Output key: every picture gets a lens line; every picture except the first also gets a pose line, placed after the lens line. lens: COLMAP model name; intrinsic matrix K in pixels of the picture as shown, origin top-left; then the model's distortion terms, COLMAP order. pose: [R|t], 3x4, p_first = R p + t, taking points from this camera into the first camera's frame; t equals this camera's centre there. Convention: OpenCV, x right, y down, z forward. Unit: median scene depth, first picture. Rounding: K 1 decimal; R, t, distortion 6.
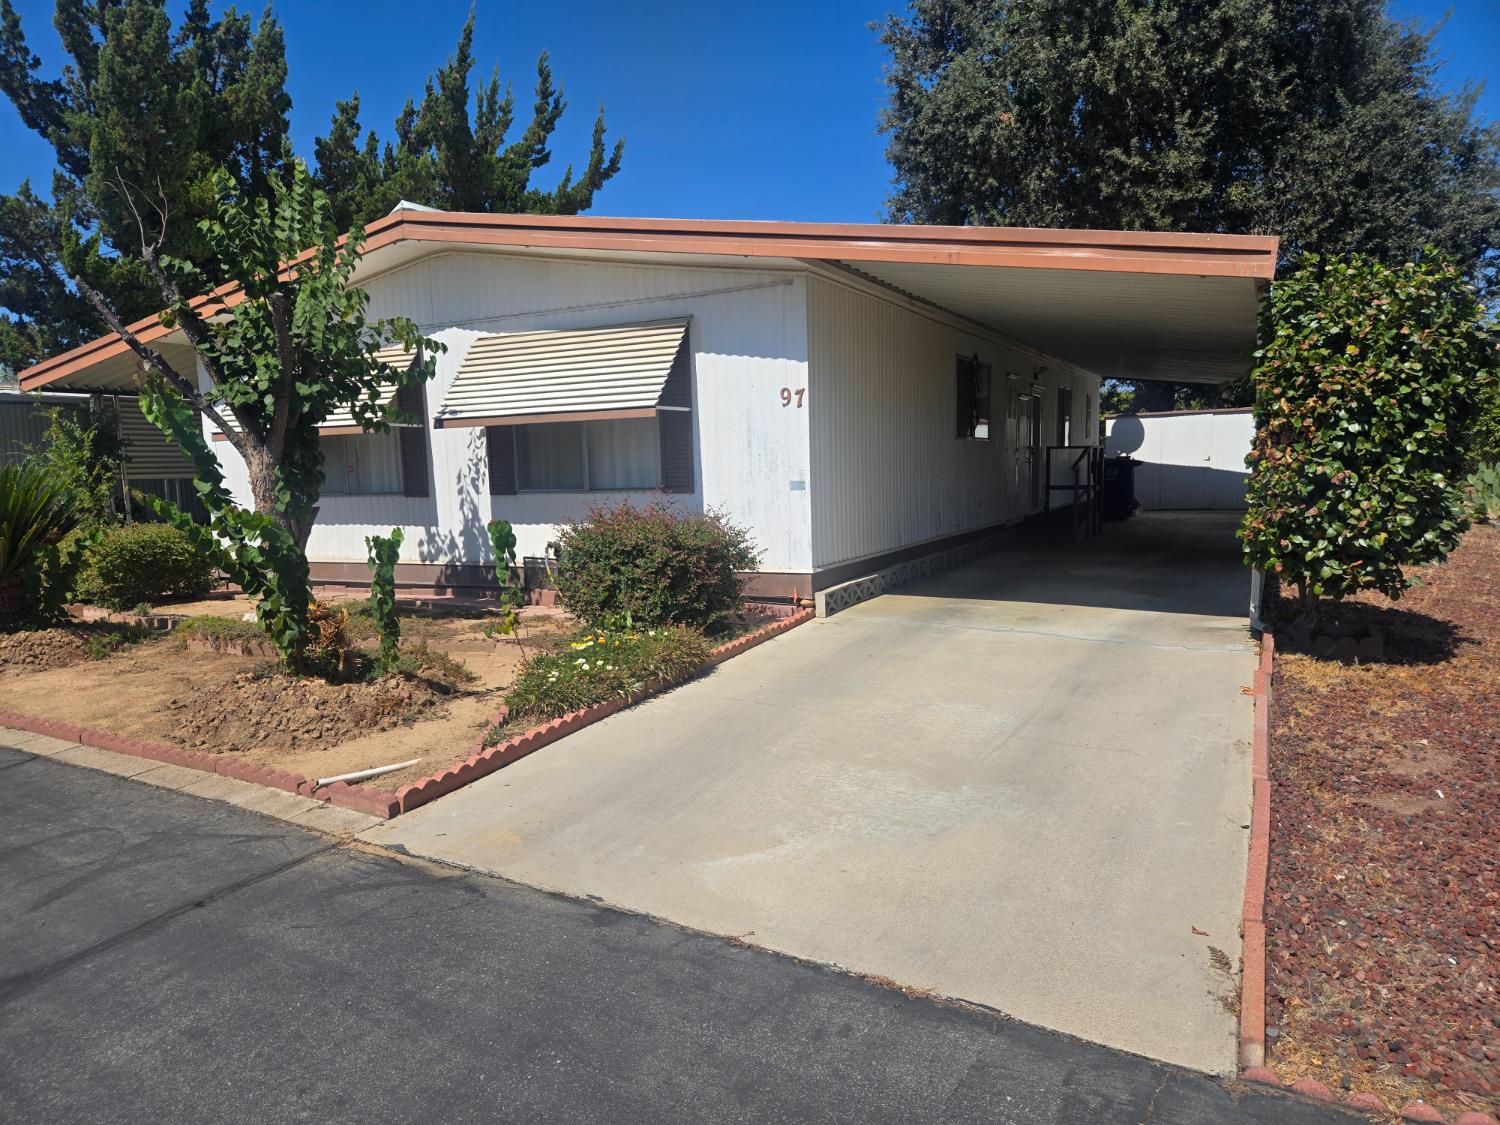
lens RADIAL K [[988.5, 0, 750.0], [0, 988.5, 562.5], [0, 0, 1]] dist [0.082587, -0.074199]
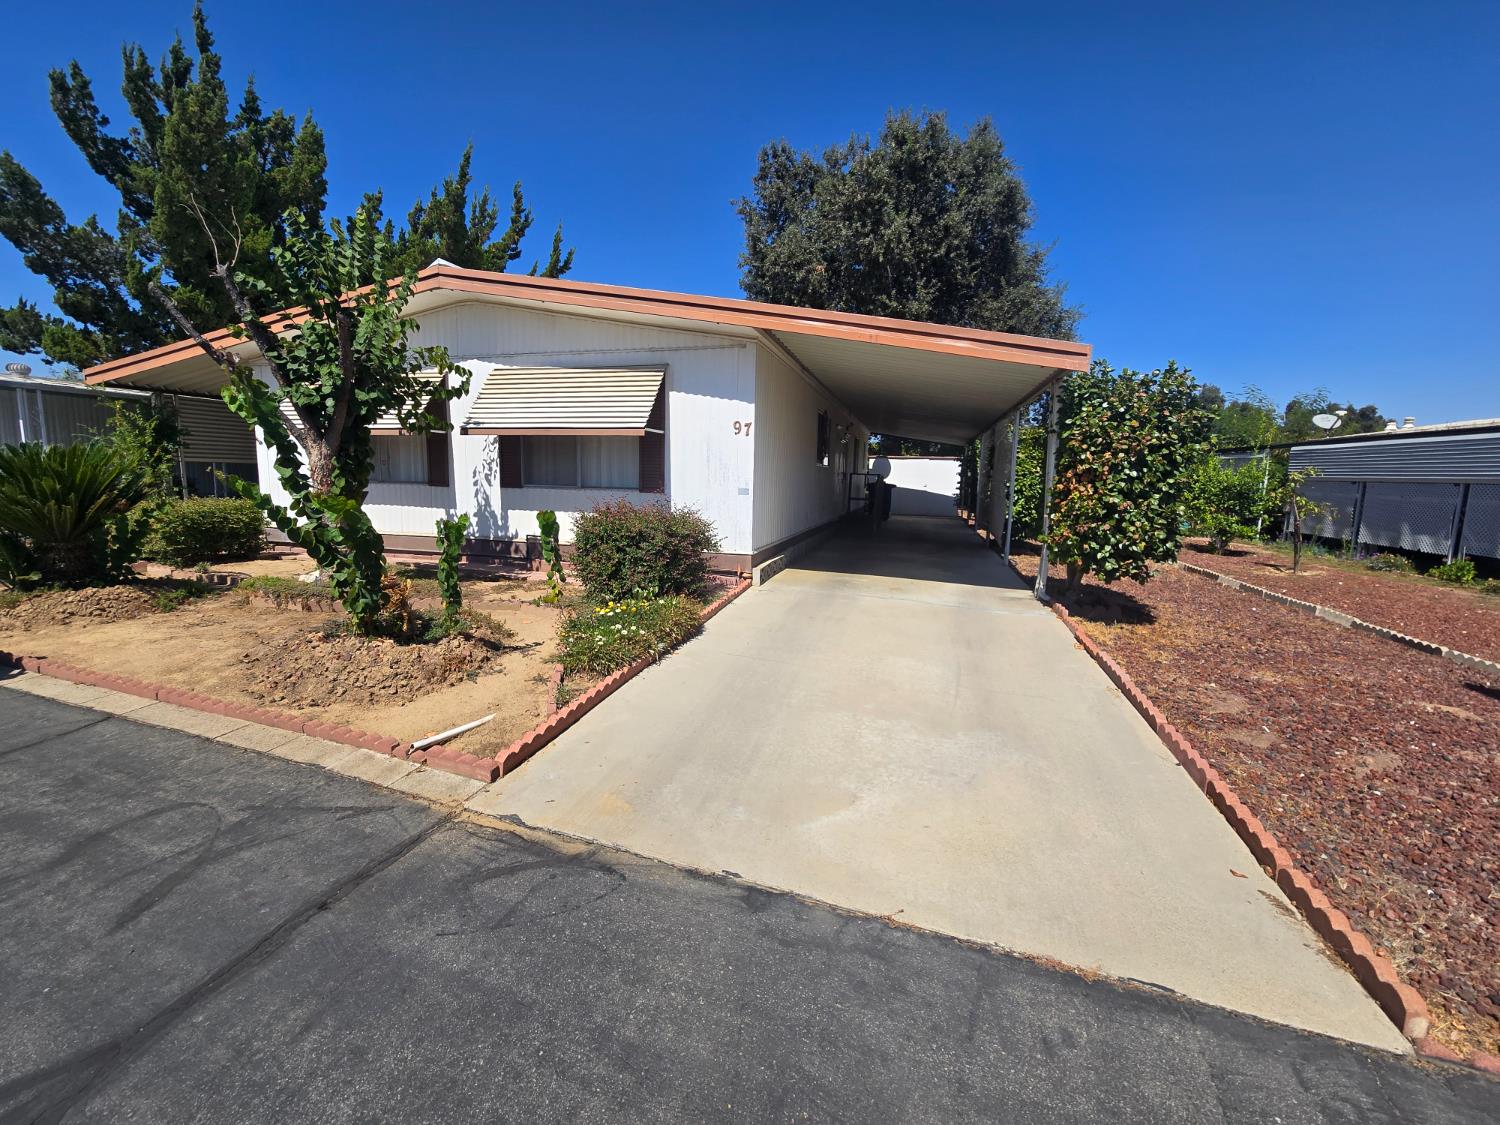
lens RADIAL K [[610.2, 0, 754.2], [0, 610.2, 550.8], [0, 0, 1]] dist [-0.000869, -0.000173]
pose [[0.977220, 0.027064, 0.210496, -0.124520], [-0.031808, 0.999310, 0.019185, -0.011923], [-0.209832, -0.025443, 0.977406, 0.159893]]
